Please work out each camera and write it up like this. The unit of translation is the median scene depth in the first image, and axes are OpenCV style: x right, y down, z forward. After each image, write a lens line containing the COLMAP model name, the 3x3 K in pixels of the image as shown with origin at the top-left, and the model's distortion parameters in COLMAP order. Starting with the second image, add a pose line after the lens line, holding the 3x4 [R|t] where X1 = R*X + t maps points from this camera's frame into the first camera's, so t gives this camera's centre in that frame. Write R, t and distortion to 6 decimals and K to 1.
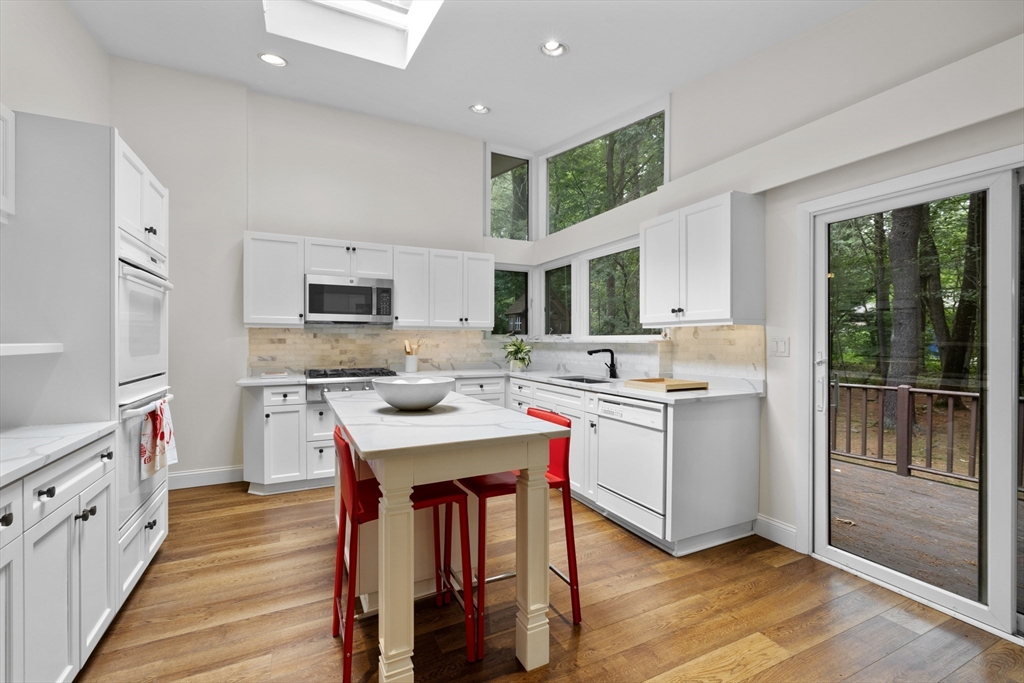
lens RADIAL K [[463.1, 0, 524.2], [0, 463.1, 341.5], [0, 0, 1]] dist [-0.000813, -0.000066]
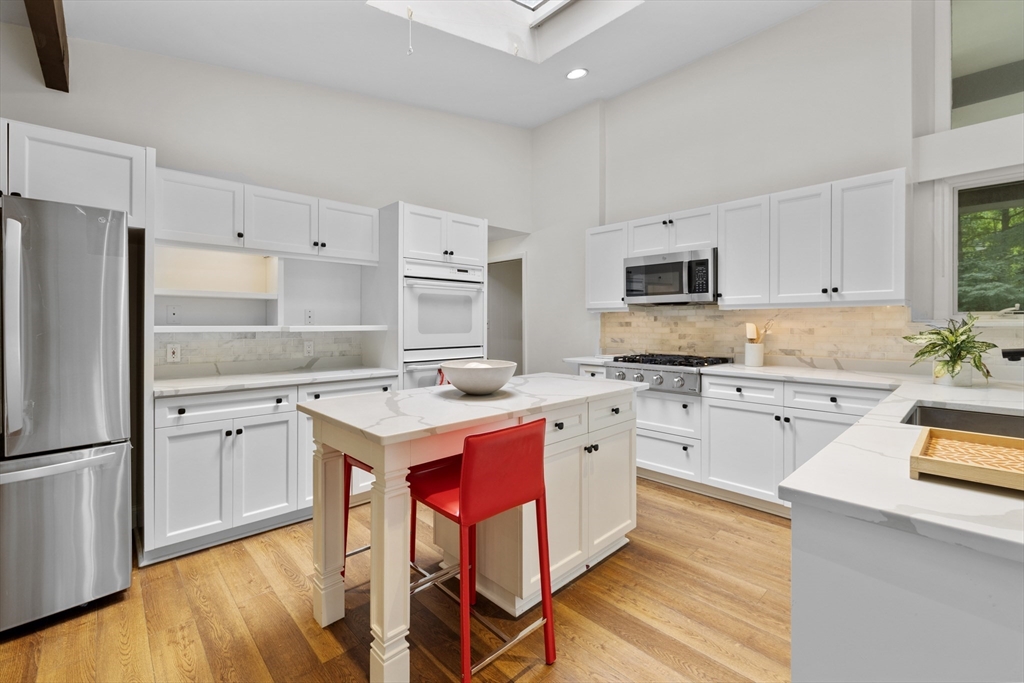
lens RADIAL K [[434.9, 0, 503.6], [0, 434.9, 325.6], [0, 0, 1]] dist [0.001213, 0.000103]
pose [[0.258721, 0.004375, -0.965942, 0.352901], [0.000023, 0.999990, 0.004535, -0.002385], [0.965952, -0.001195, 0.258718, 0.458791]]
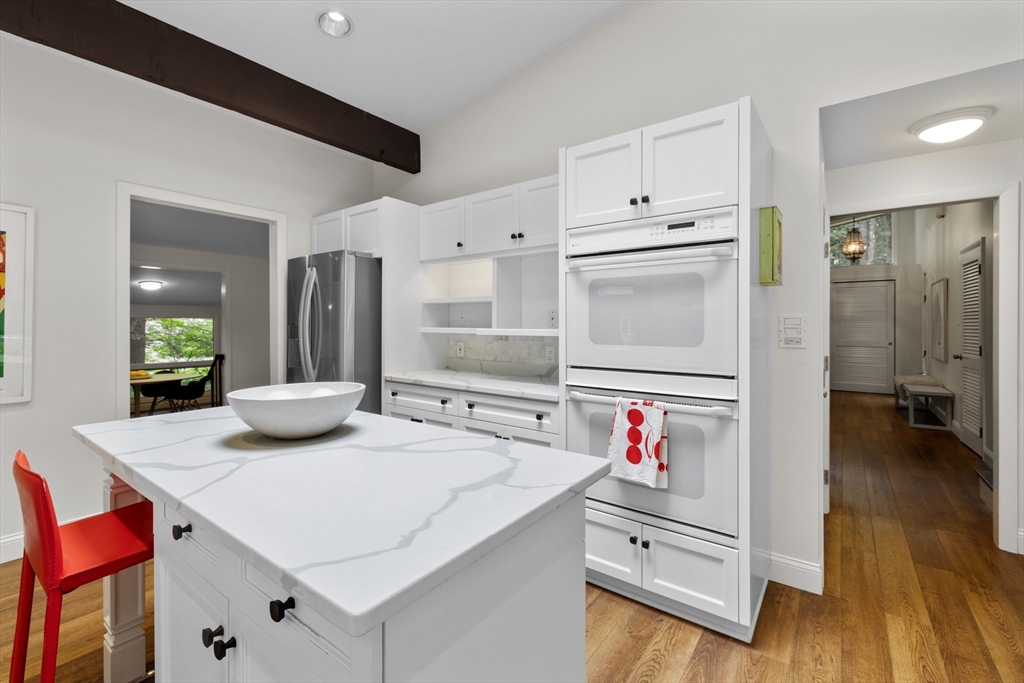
lens RADIAL K [[434.9, 0, 503.6], [0, 434.9, 325.6], [0, 0, 1]] dist [0.001213, 0.000103]
pose [[-0.903379, -0.002787, -0.428834, -0.125613], [-0.004709, 0.999983, 0.003422, -0.005680], [0.428817, 0.005111, -0.903377, 0.905596]]
